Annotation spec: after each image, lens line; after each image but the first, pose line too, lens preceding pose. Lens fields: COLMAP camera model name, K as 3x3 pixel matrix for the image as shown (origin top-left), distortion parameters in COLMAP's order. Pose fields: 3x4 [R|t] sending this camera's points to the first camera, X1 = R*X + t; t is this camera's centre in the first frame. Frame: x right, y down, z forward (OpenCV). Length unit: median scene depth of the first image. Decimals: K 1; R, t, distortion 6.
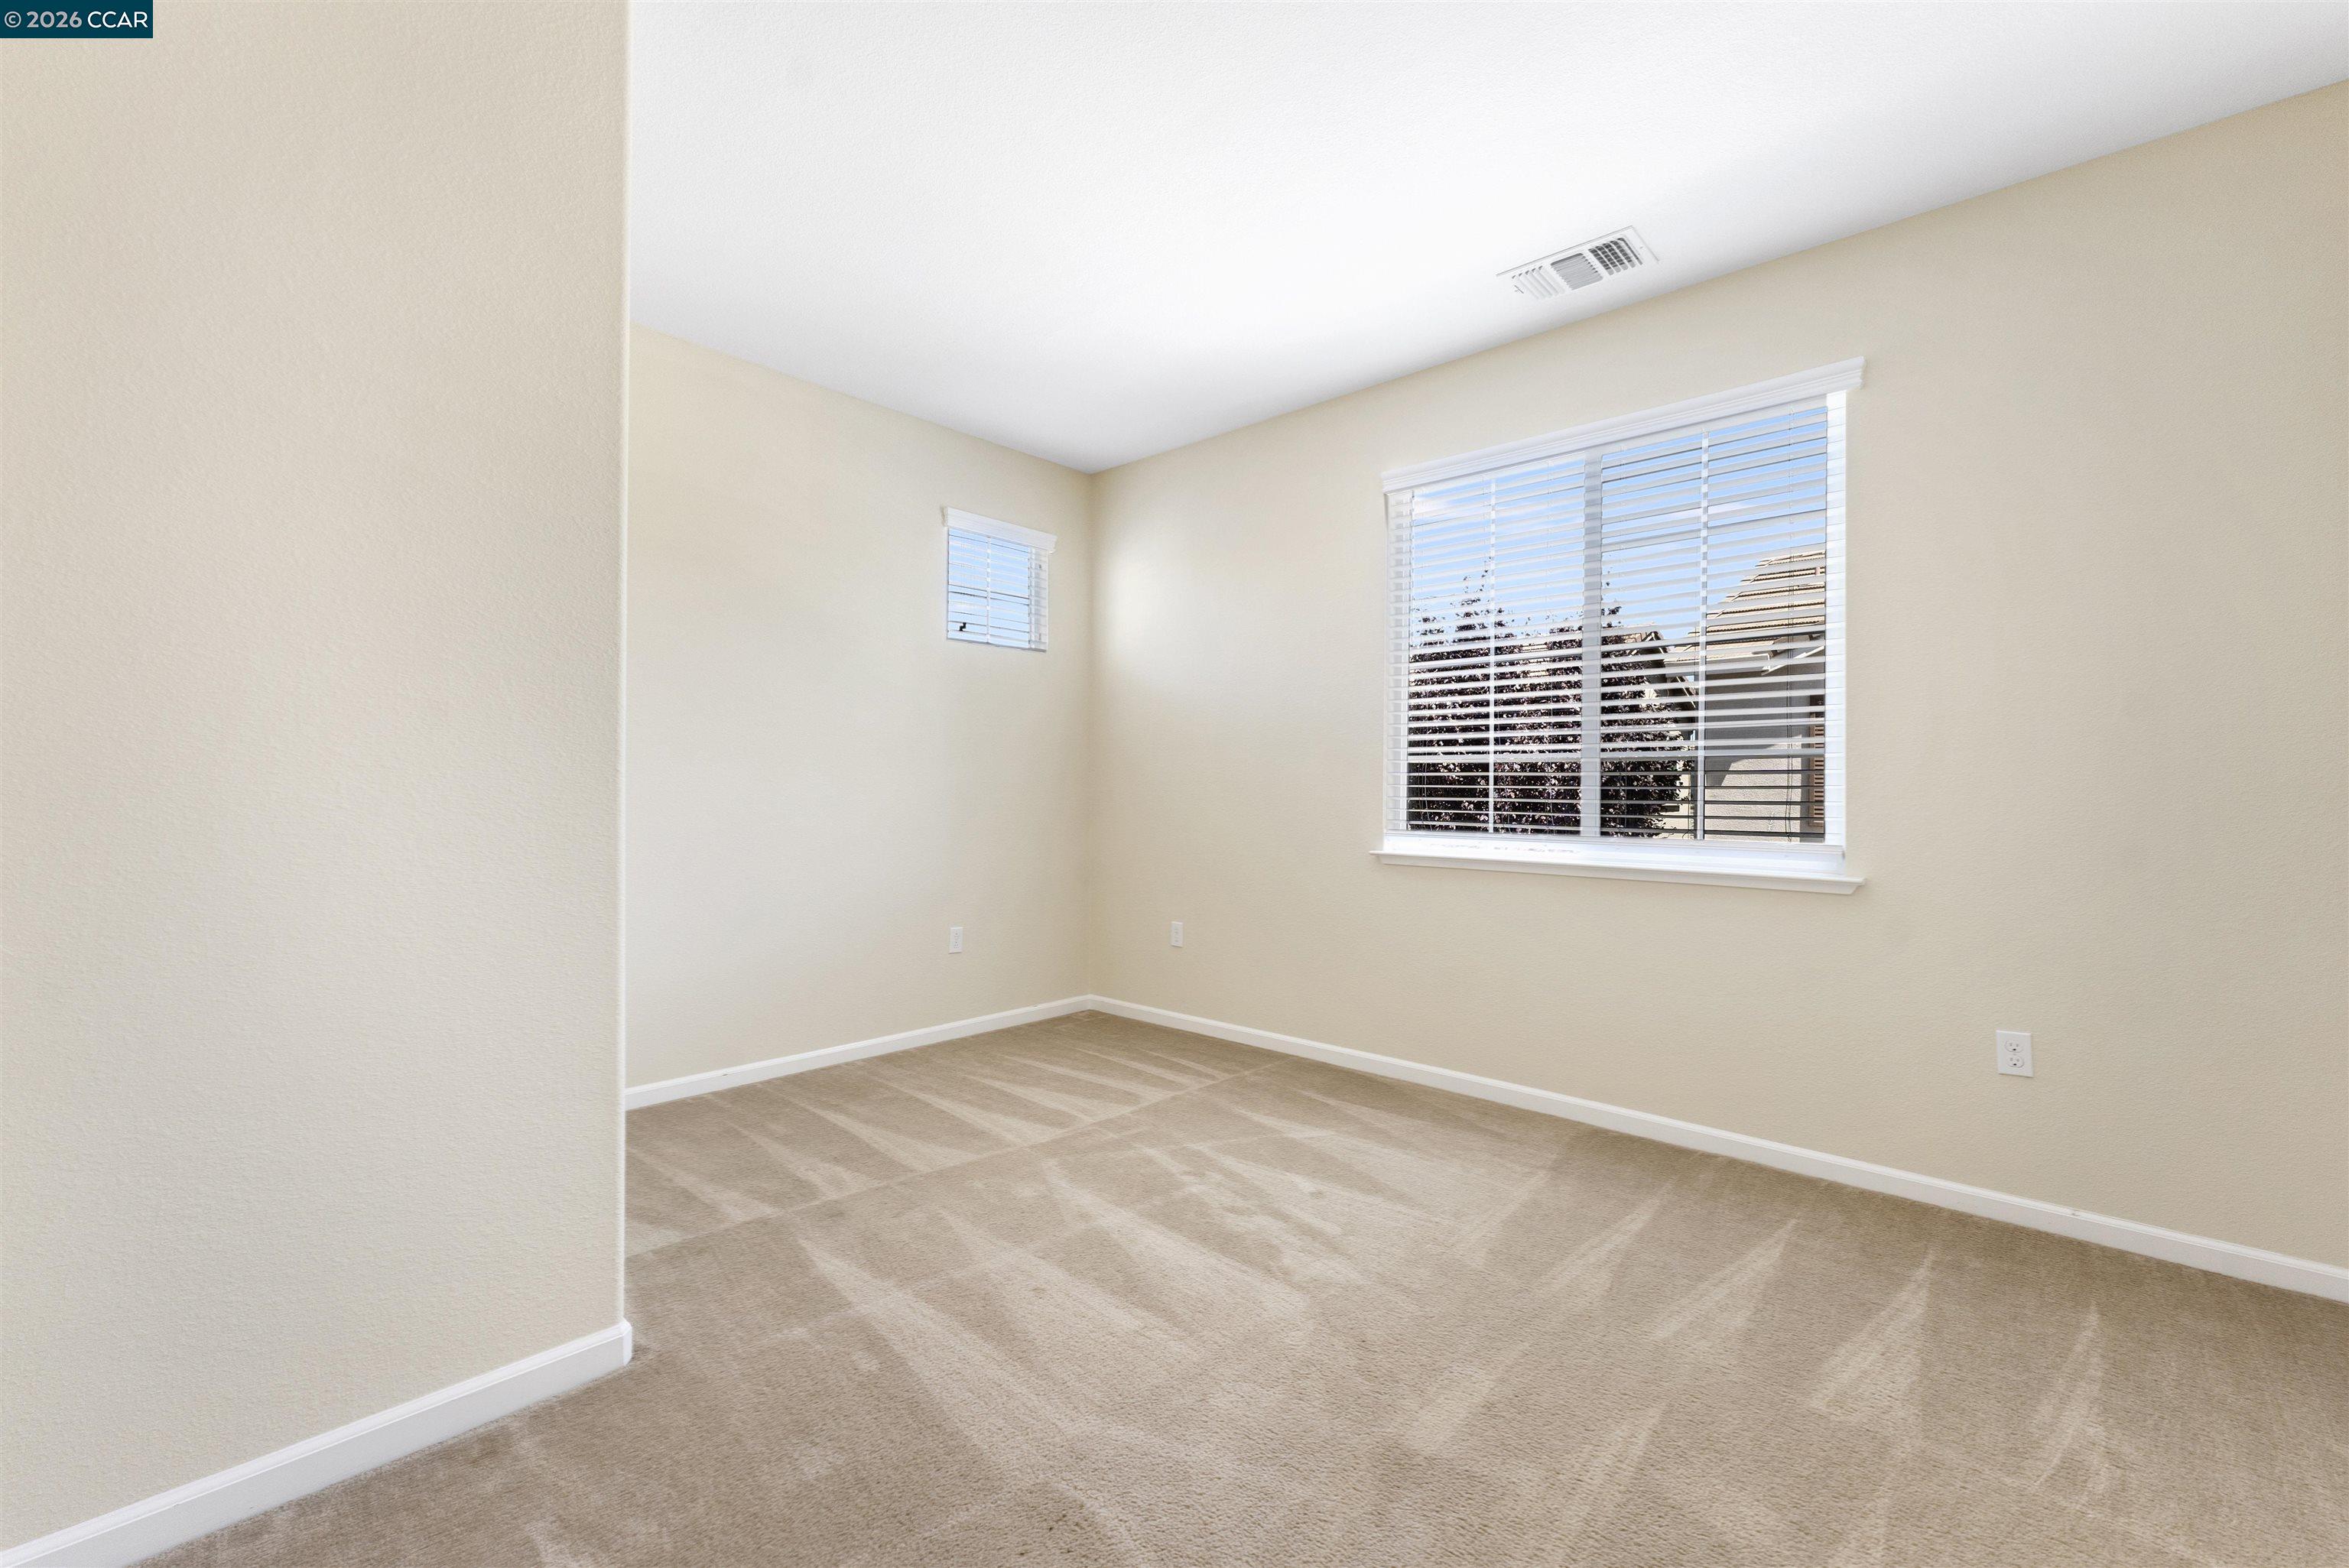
lens RADIAL K [[980.3, 0, 1165.8], [0, 980.3, 782.7], [0, 0, 1]] dist [-0.000423, -0.000029]
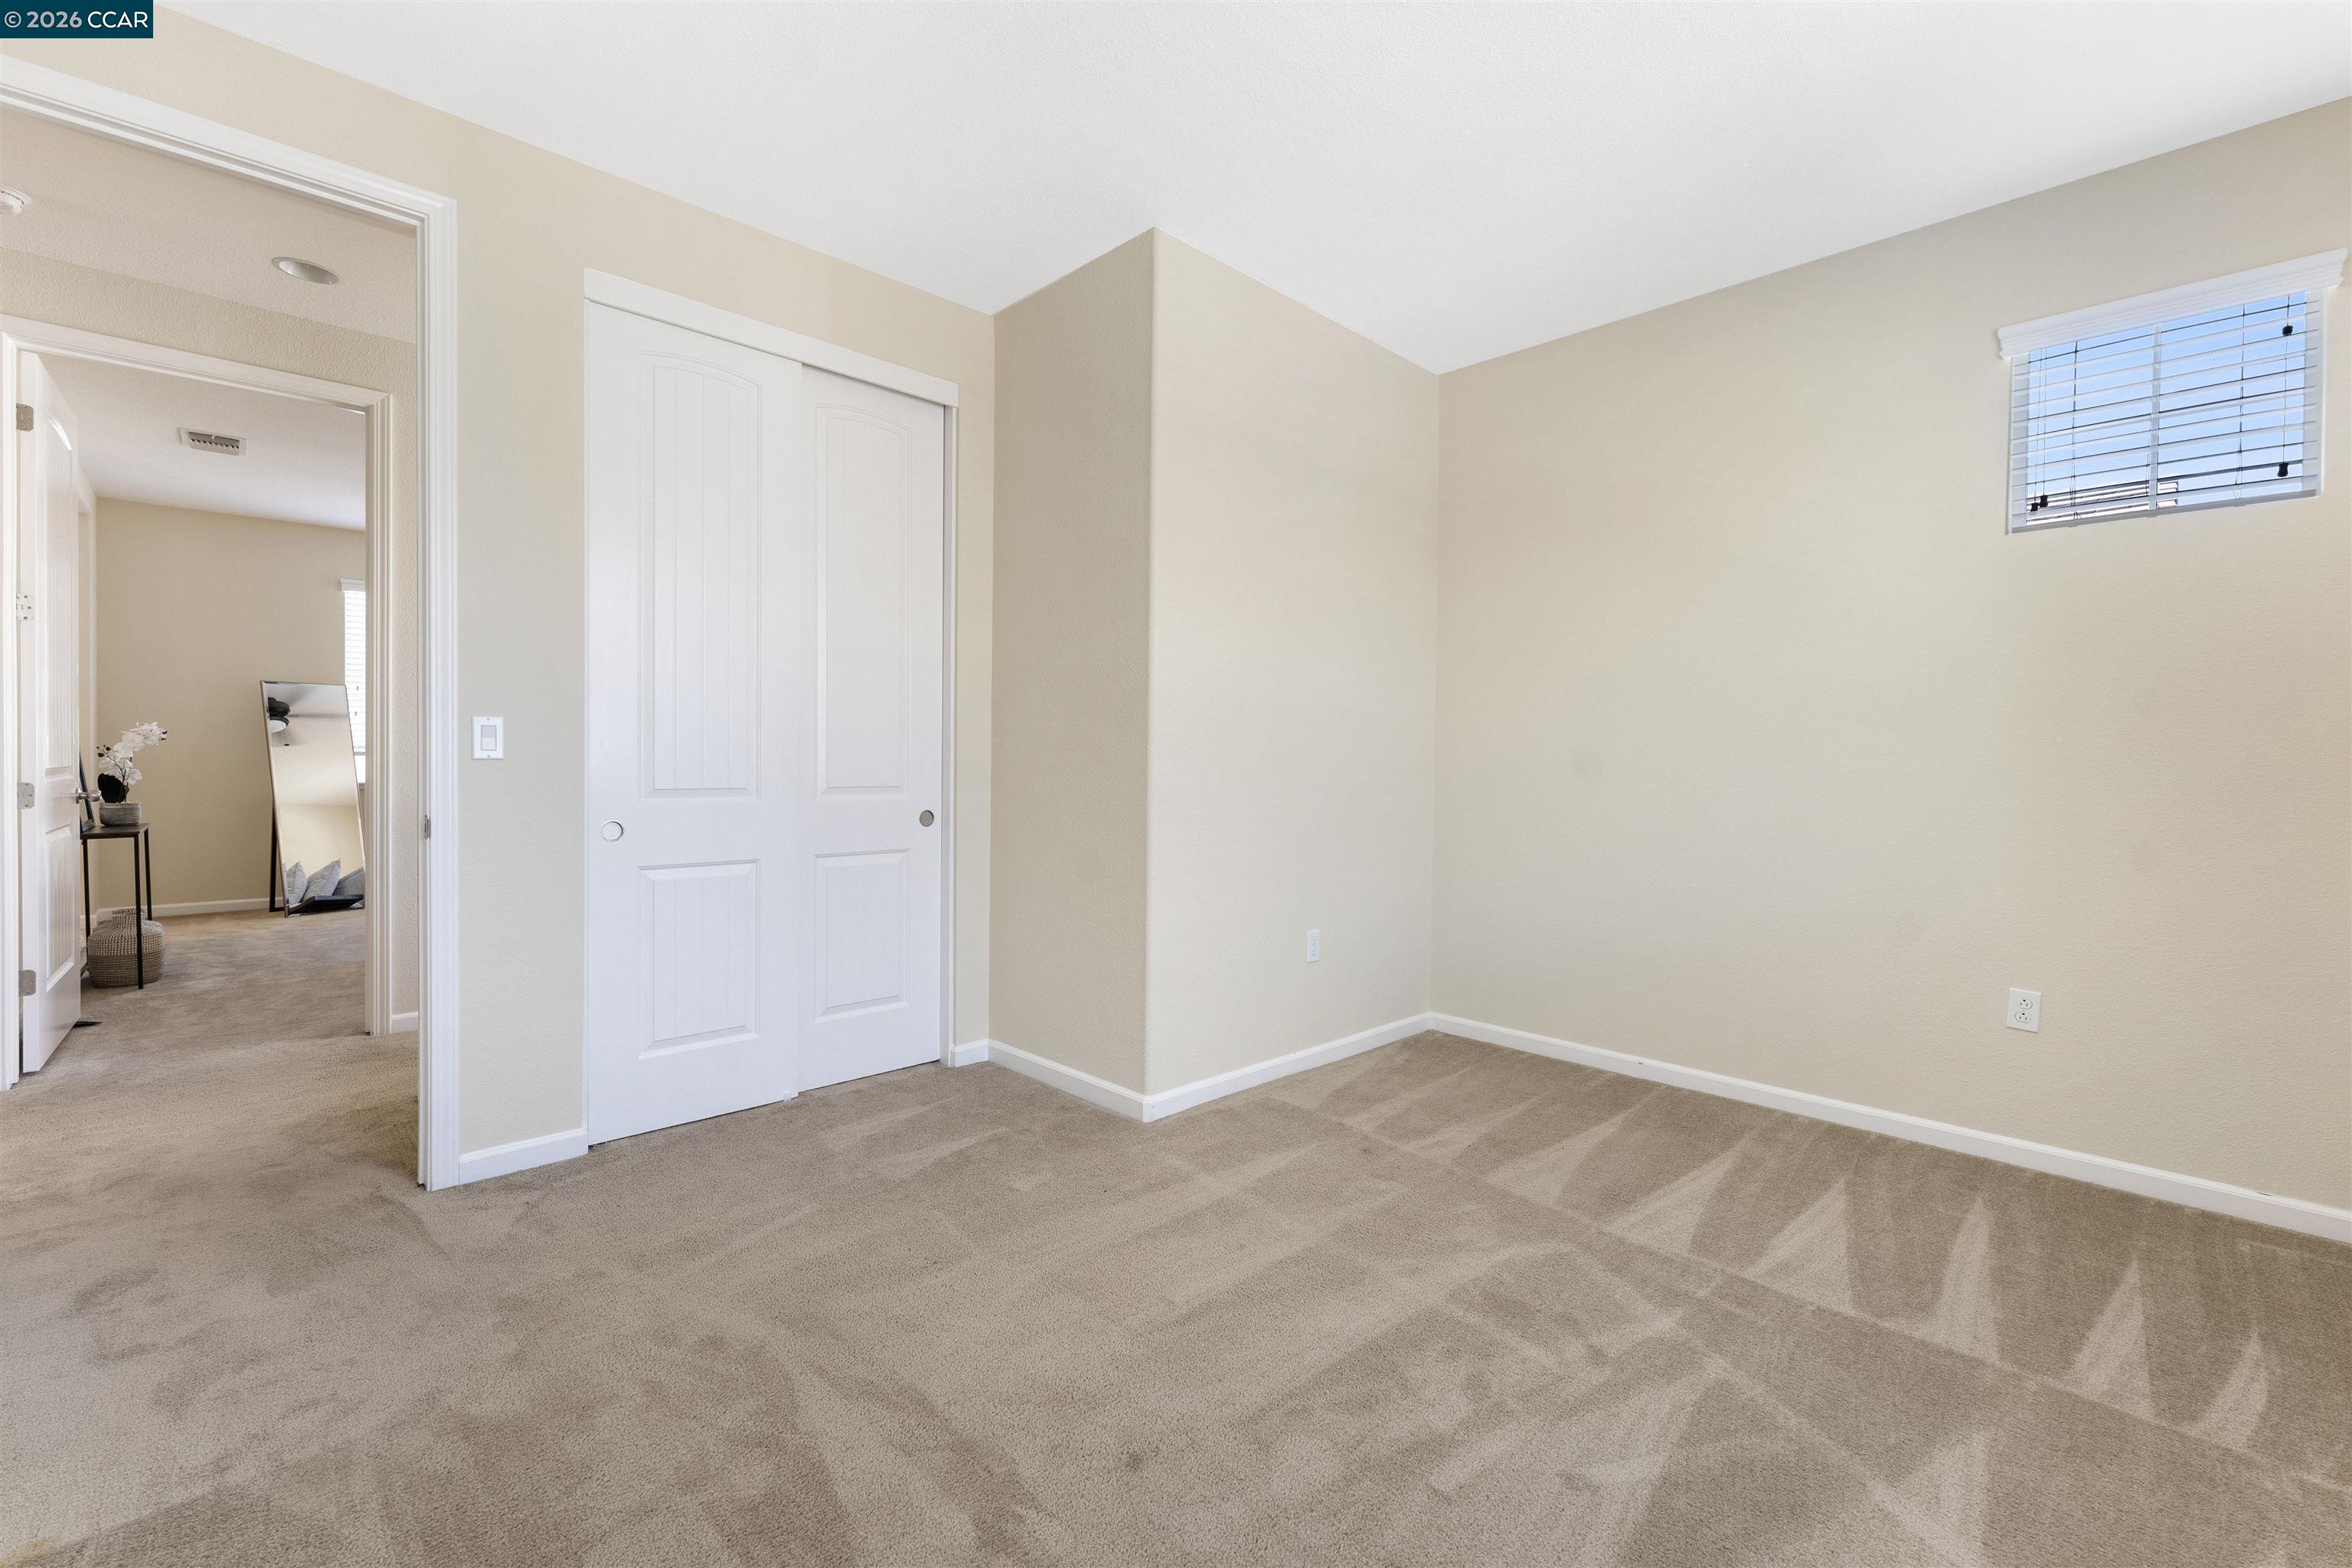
lens RADIAL K [[981.7, 0, 1167.4], [0, 981.7, 780.5], [0, 0, 1]] dist [-0.000423, -0.000029]
pose [[-0.067288, 0.014945, -0.997622, 0.660039], [-0.000461, 0.999887, 0.015010, 0.001945], [0.997733, 0.001470, -0.067273, 0.712234]]
